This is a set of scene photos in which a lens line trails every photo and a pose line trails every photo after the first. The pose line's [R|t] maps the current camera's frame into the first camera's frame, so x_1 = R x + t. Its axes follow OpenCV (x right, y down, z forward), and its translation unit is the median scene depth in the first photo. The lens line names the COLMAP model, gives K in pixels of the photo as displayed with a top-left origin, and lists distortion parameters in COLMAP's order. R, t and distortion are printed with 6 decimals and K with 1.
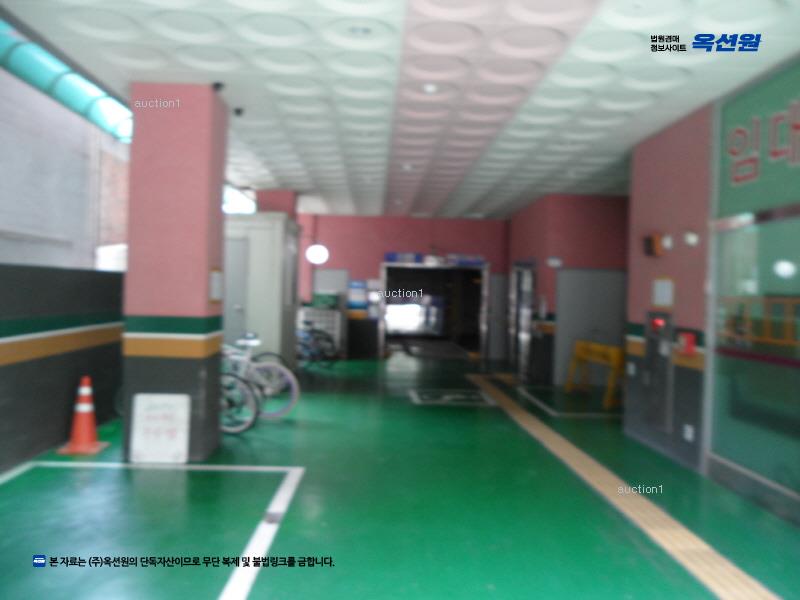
lens RADIAL K [[636.8, 0, 400.0], [0, 636.8, 300.0], [0, 0, 1]] dist [-0.004119, -0.000030]
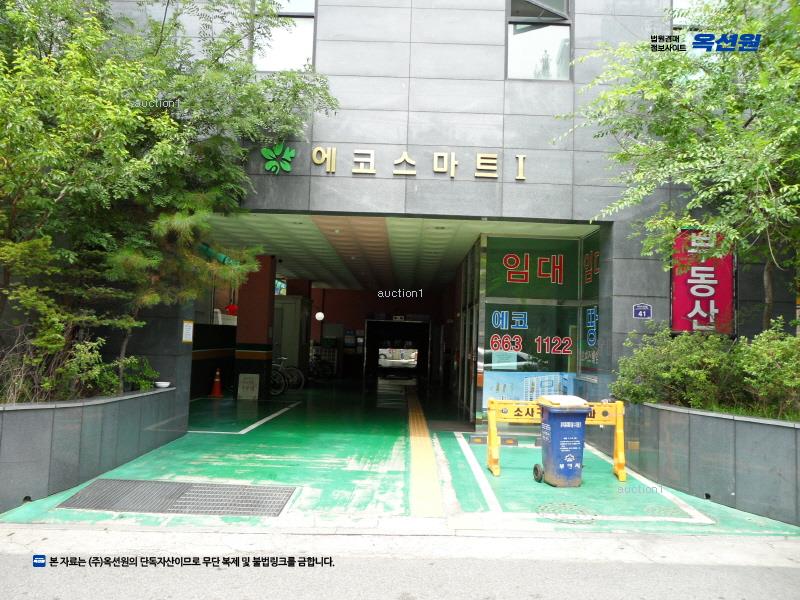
lens RADIAL K [[636.8, 0, 400.0], [0, 636.8, 300.0], [0, 0, 1]] dist [-0.004119, -0.000030]
pose [[0.998623, 0.007134, -0.051974, 0.240931], [-0.011088, 0.997031, -0.076199, 0.024085], [0.051277, 0.076670, 0.995737, -1.014500]]
